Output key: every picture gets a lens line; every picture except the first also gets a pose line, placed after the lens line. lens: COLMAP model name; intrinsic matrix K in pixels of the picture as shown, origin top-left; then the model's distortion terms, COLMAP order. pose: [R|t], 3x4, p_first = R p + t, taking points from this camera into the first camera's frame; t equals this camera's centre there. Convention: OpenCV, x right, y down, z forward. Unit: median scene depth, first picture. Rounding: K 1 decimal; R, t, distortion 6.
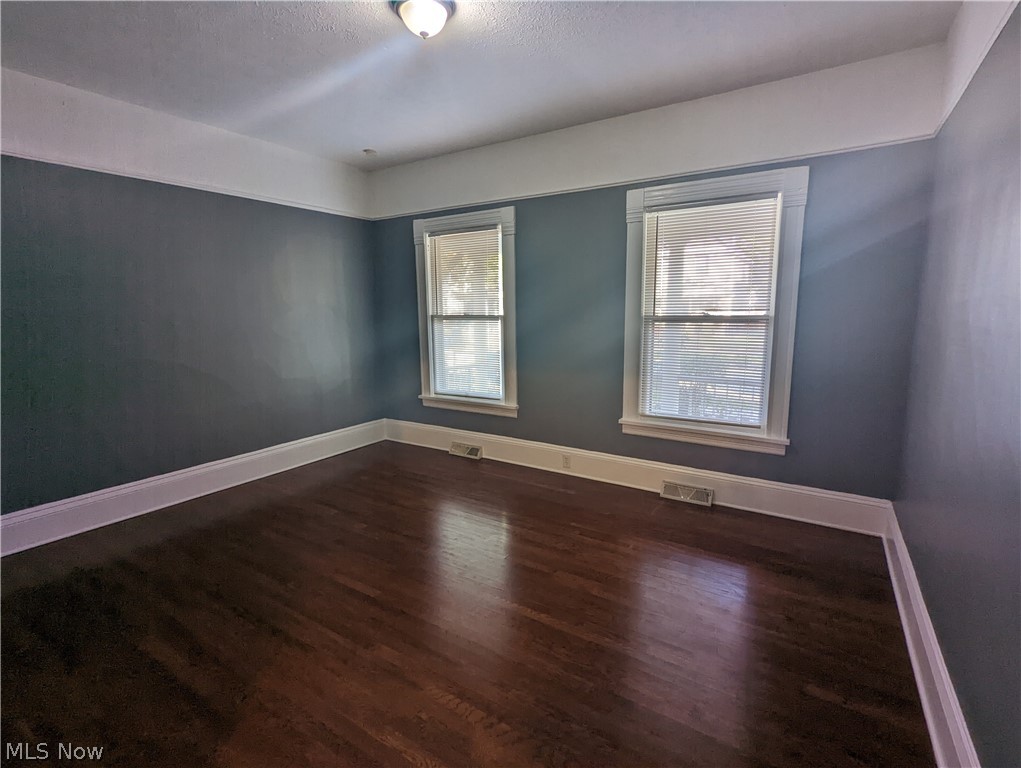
lens RADIAL K [[478.6, 0, 518.0], [0, 478.6, 383.1], [0, 0, 1]] dist [-0.000084, 0.000111]
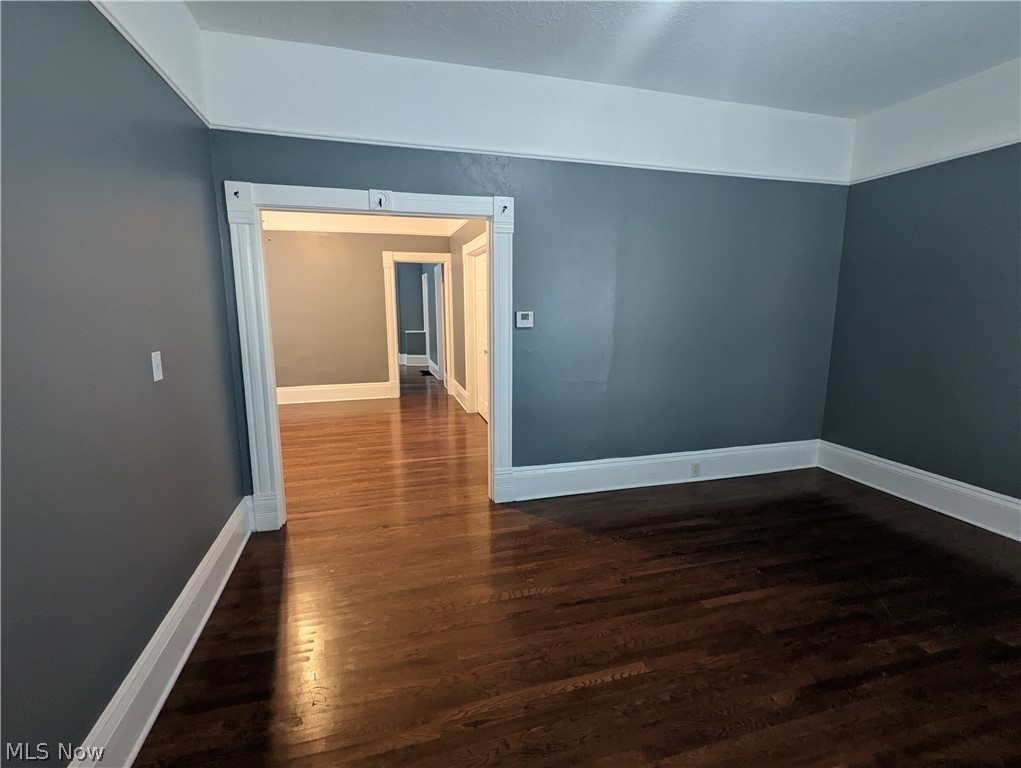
lens RADIAL K [[478.2, 0, 518.6], [0, 478.2, 383.6], [0, 0, 1]] dist [-0.003227, -0.000677]
pose [[-0.662760, 0.136964, -0.736199, 0.386426], [-0.091738, 0.960875, 0.261350, -0.125479], [0.743191, 0.240750, -0.624265, 0.812974]]
